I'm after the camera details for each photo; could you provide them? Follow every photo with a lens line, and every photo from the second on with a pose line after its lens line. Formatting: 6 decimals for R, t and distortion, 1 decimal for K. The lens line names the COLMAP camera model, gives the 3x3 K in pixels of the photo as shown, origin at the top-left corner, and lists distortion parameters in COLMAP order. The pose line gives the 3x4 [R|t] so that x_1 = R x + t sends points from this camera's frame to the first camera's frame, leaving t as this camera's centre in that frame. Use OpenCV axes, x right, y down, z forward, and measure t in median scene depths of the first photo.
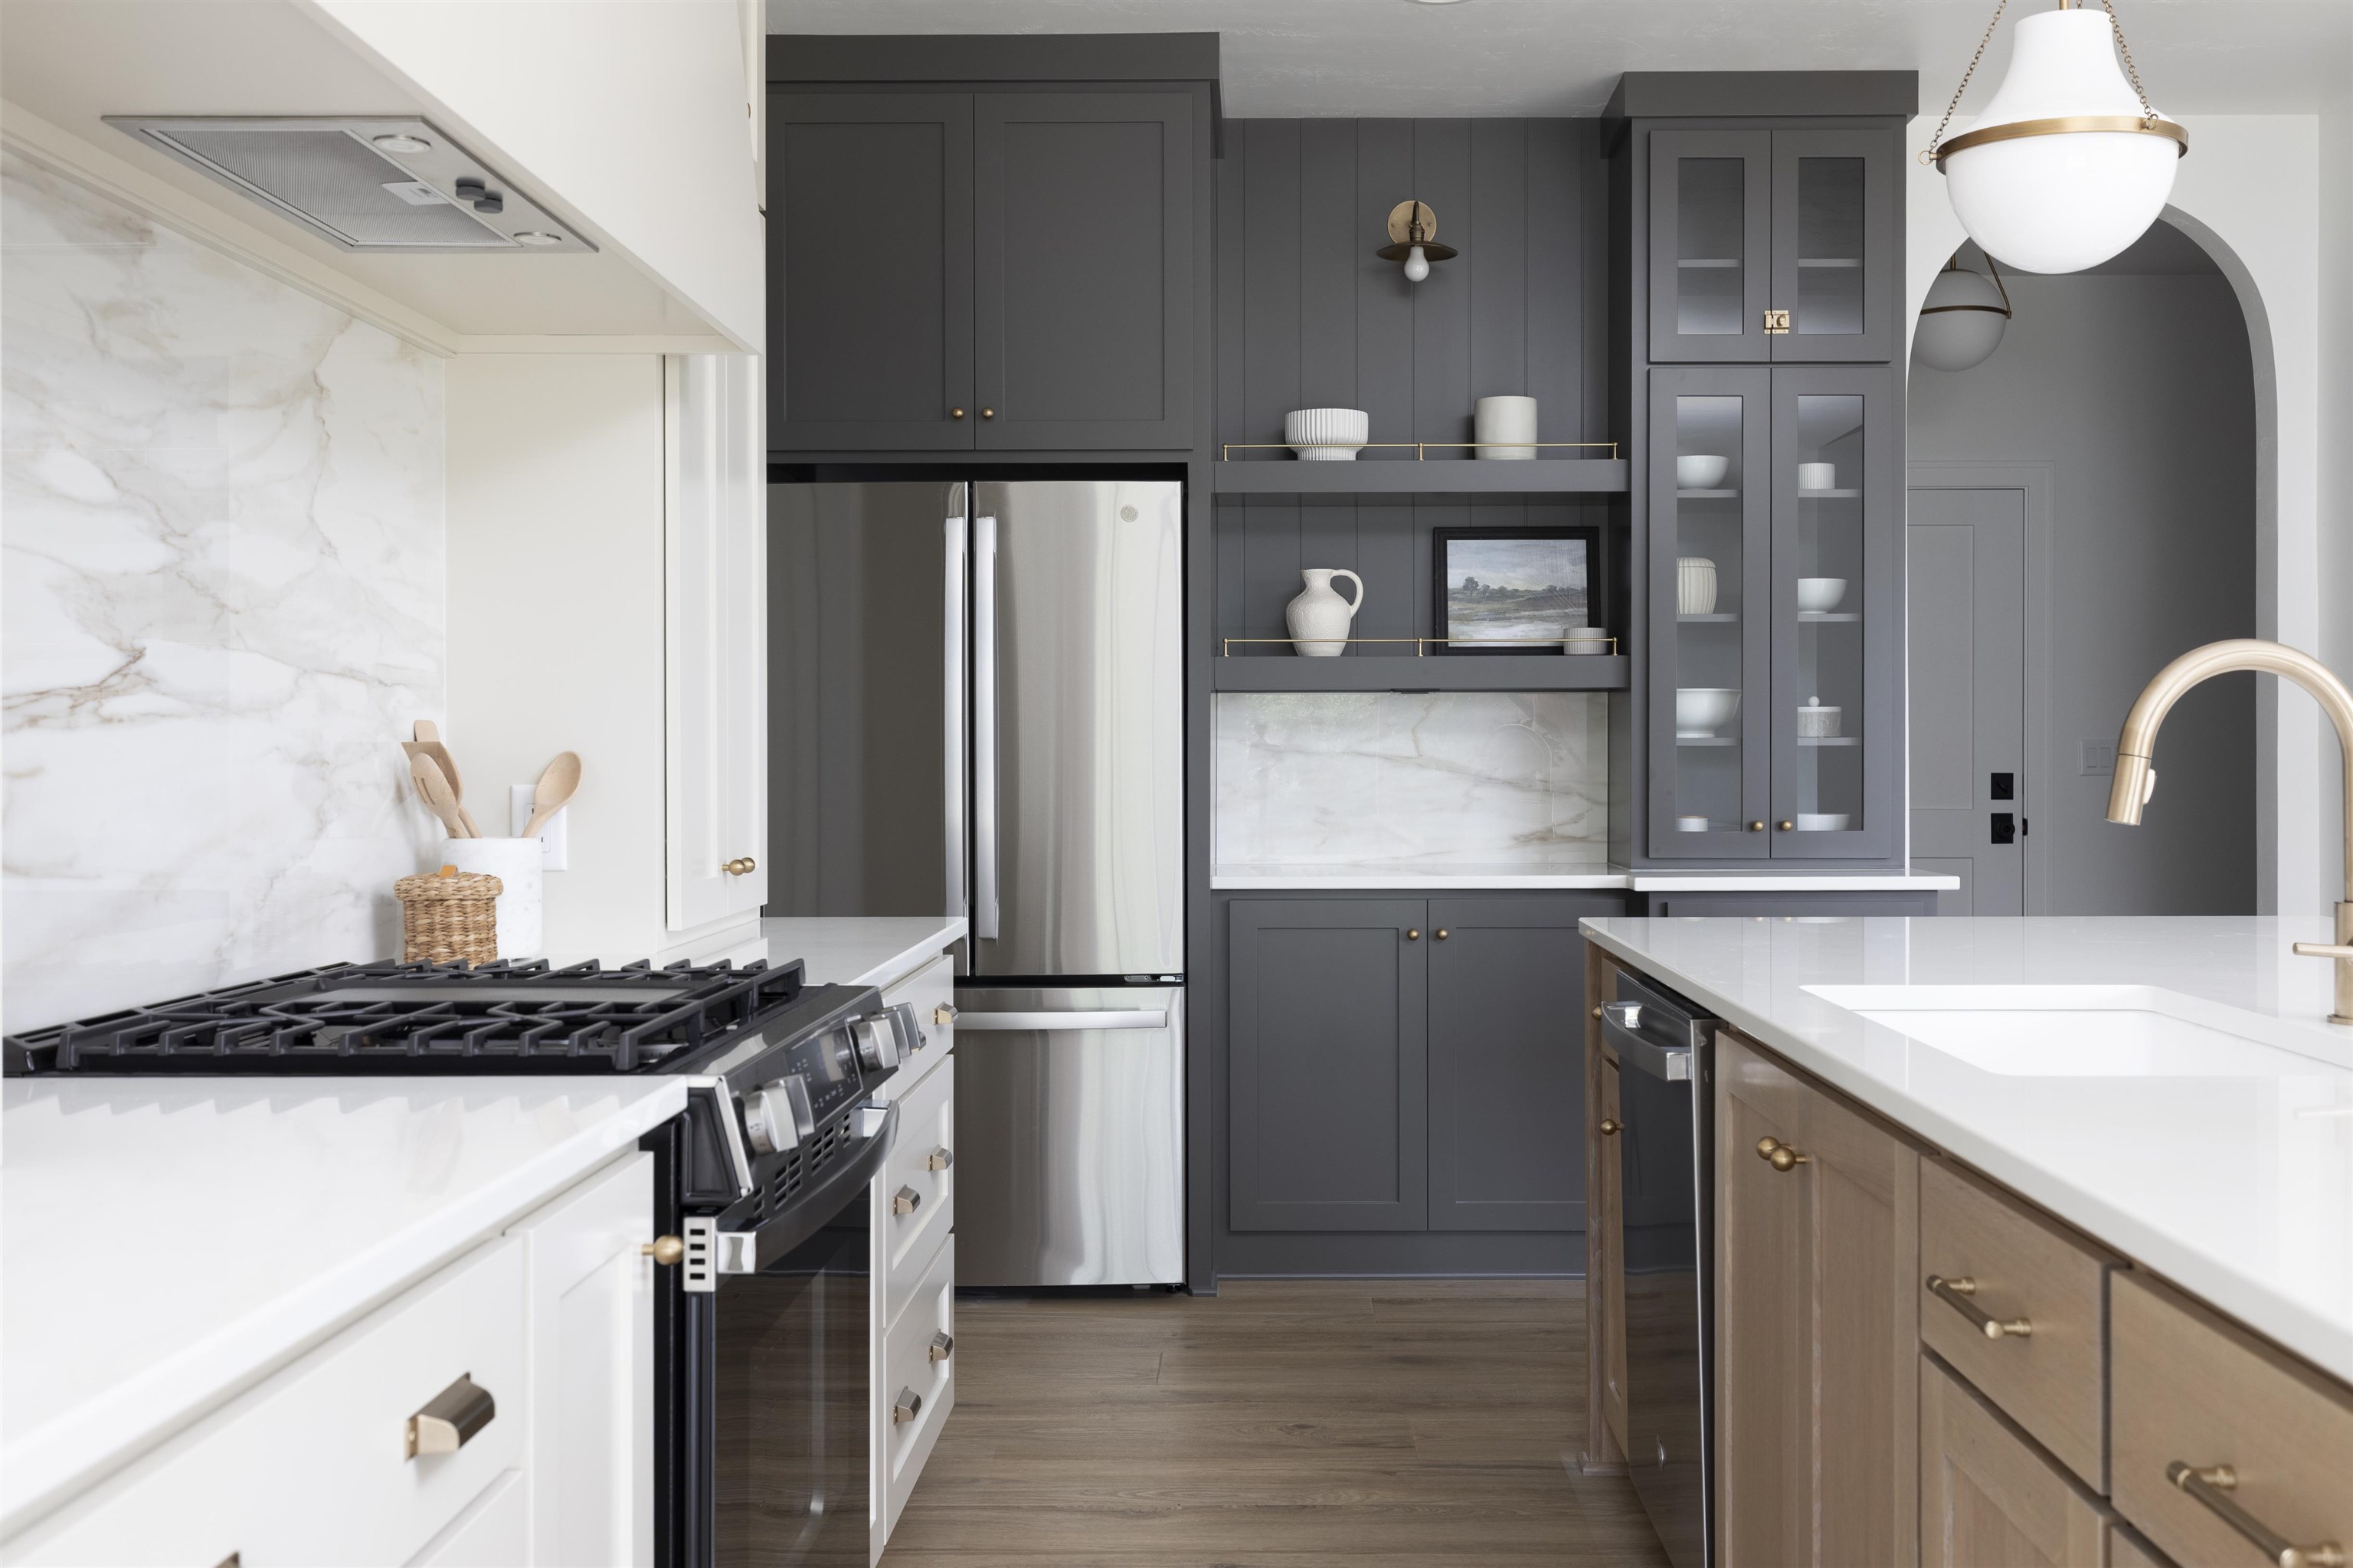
lens RADIAL K [[2269.7, 0, 1227.2], [0, 2269.7, 757.6], [0, 0, 1]] dist [-0.009055, -0.000904]
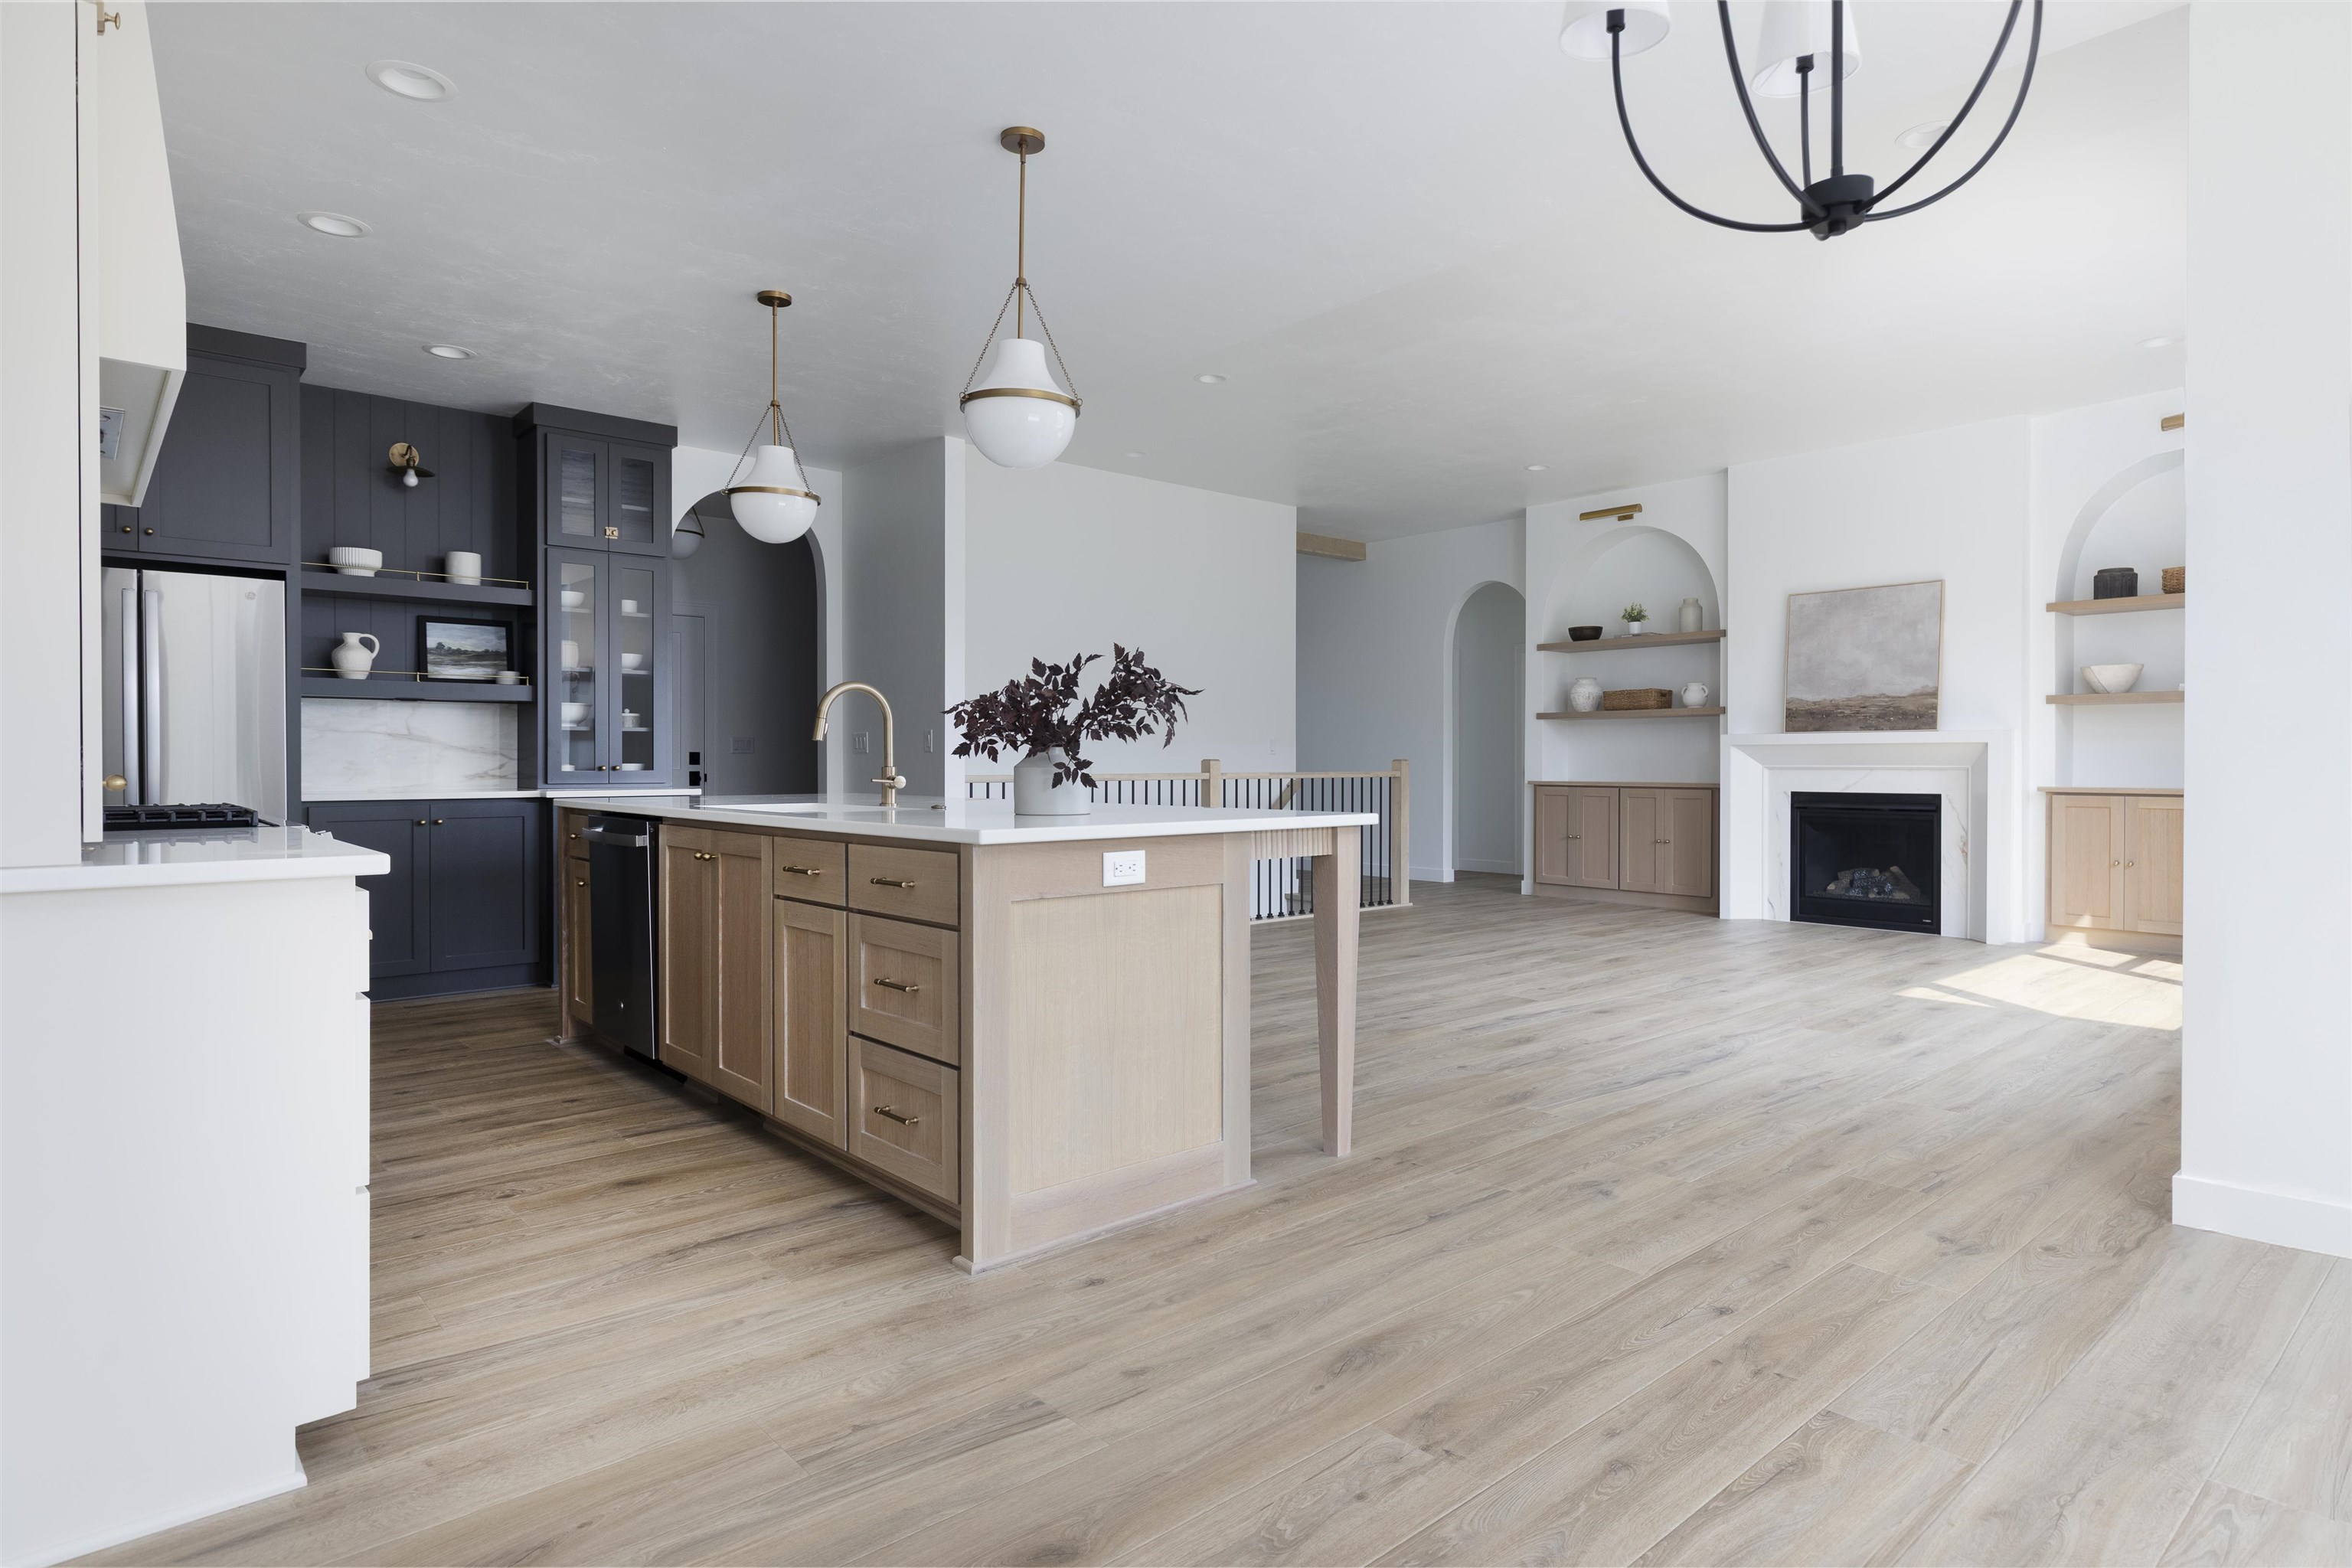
lens RADIAL K [[1284.0, 0, 1190.6], [0, 1284.0, 777.3], [0, 0, 1]] dist [0.001841, 0.000087]
pose [[0.737609, -0.005401, 0.675206, -0.166683], [-0.000649, 0.999962, 0.008708, 0.026818], [-0.675228, -0.006862, 0.737578, -0.253864]]
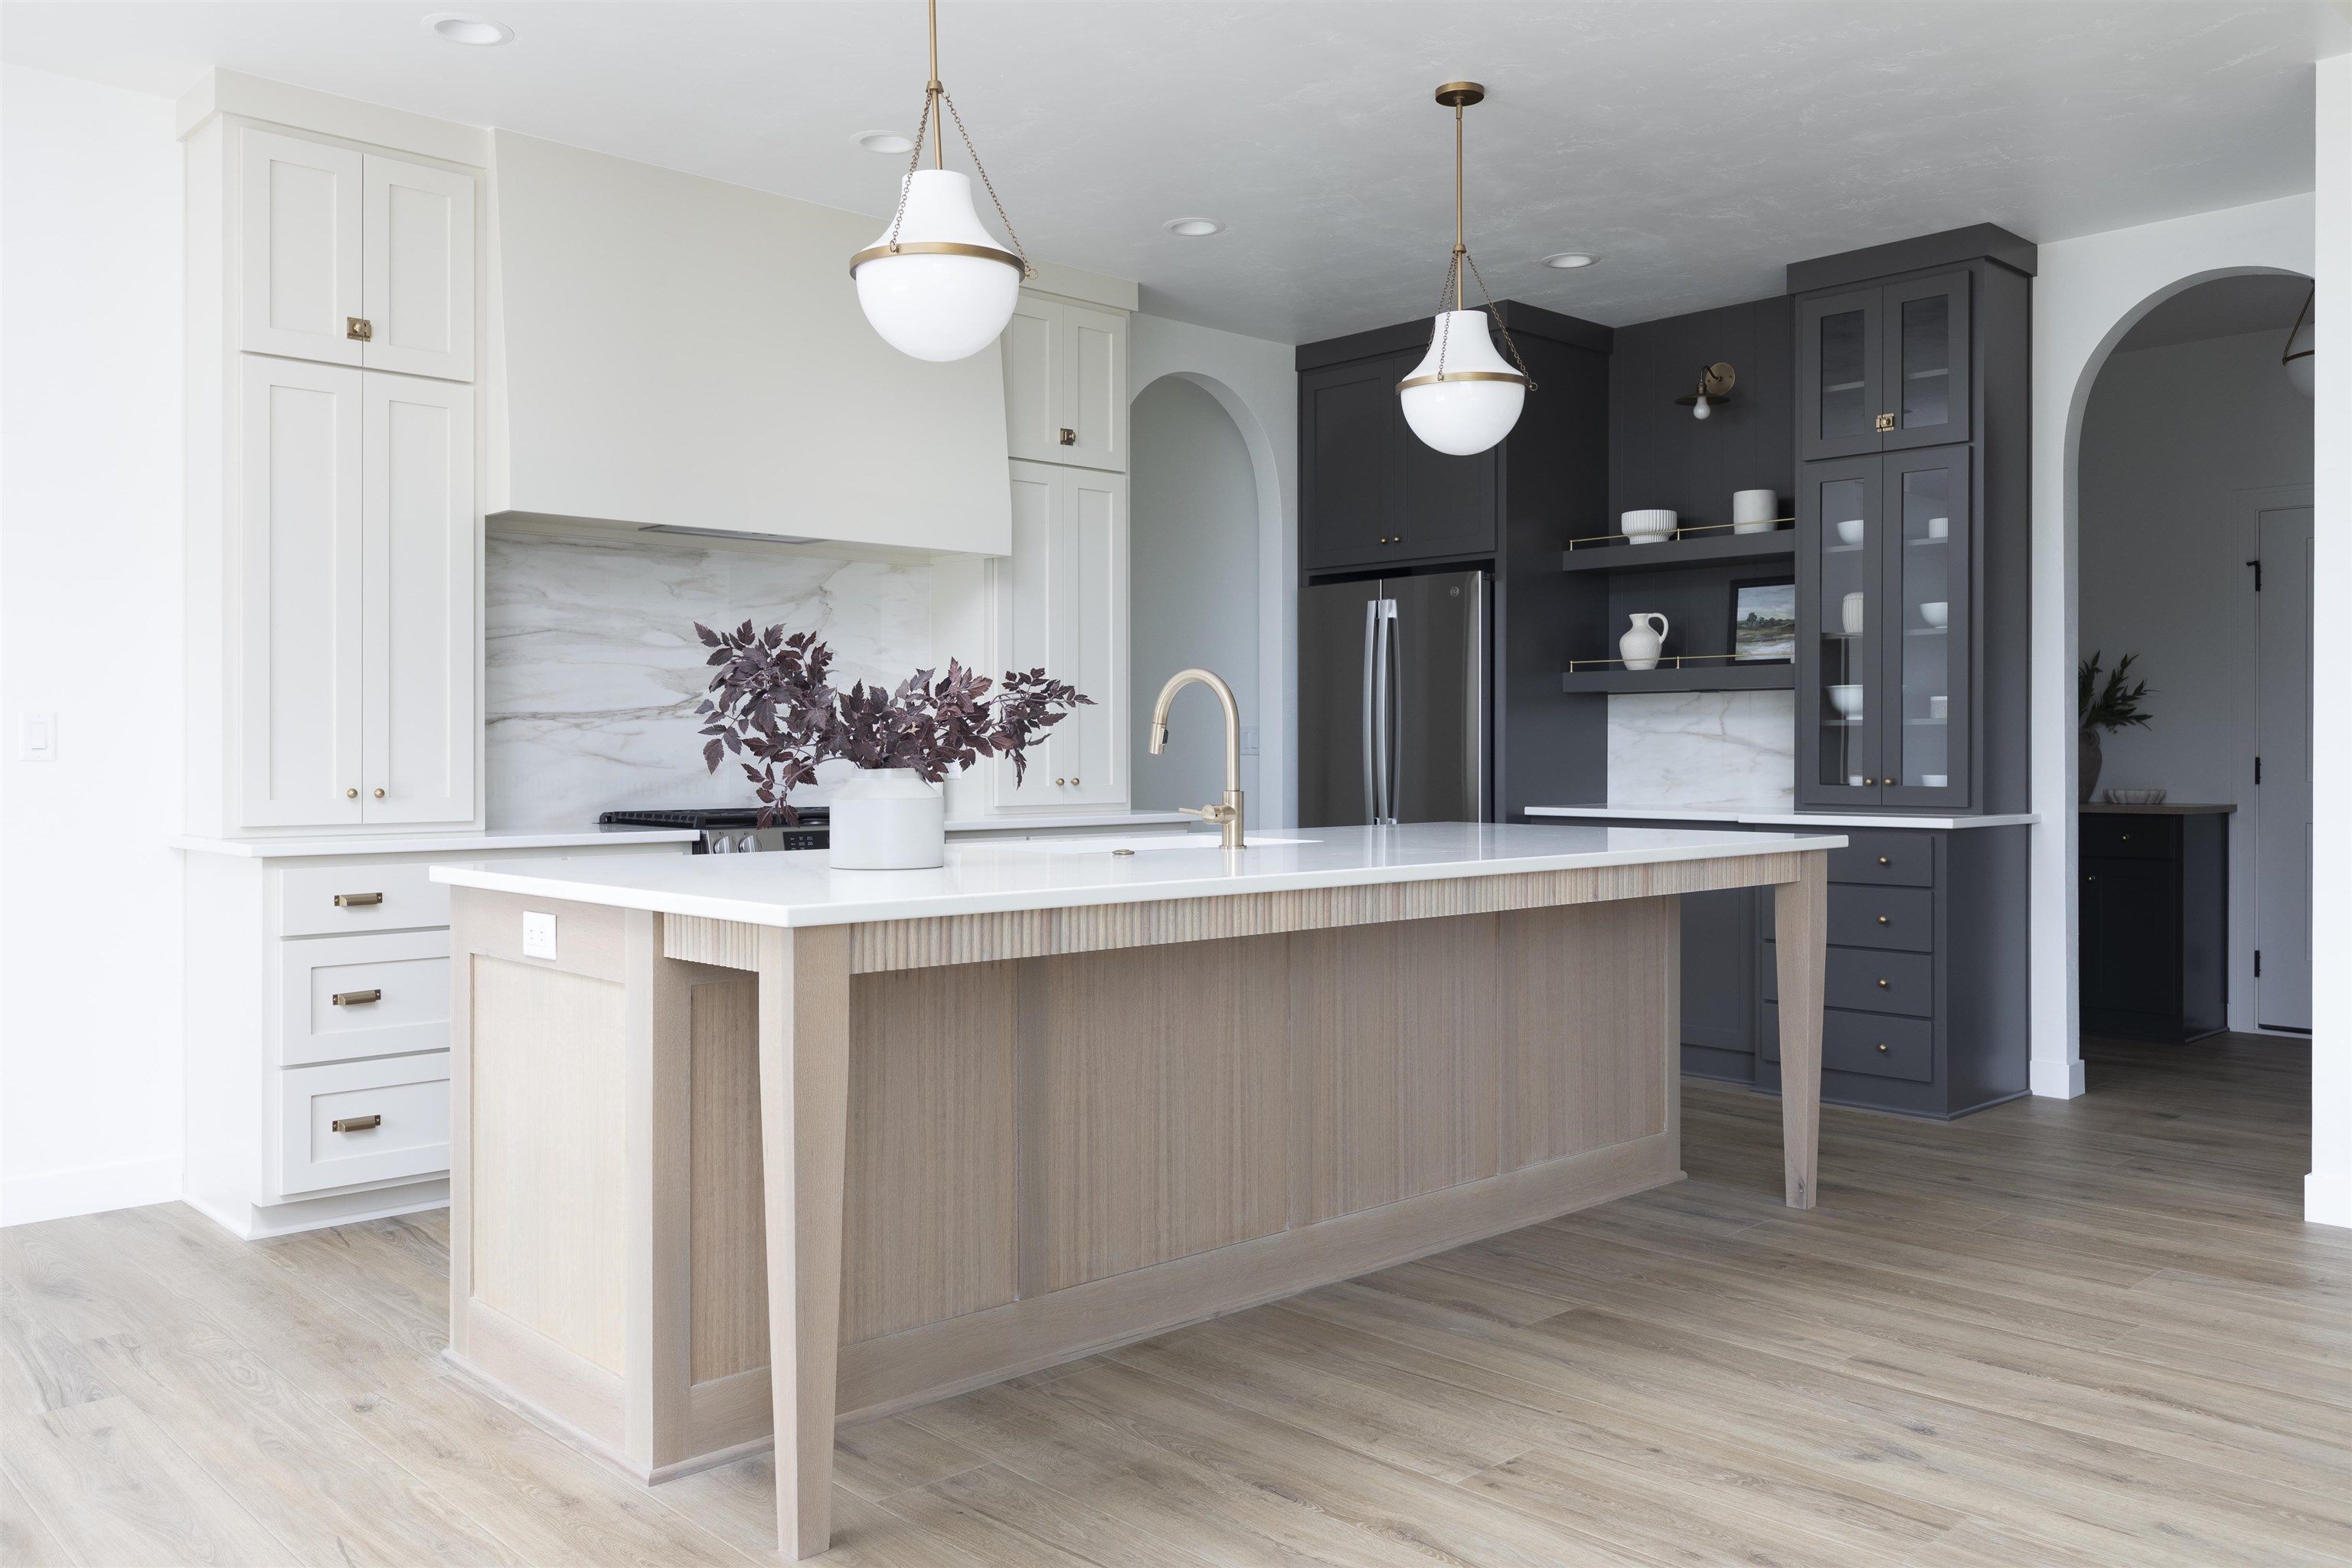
lens RADIAL K [[1829.9, 0, 1180.8], [0, 1829.9, 752.3], [0, 0, 1]] dist [-0.000660, 0.004479]
pose [[0.694118, 0.001899, -0.719859, 0.722968], [-0.002152, 0.999998, 0.000563, 0.011577], [0.719858, 0.001159, 0.694120, -0.093314]]
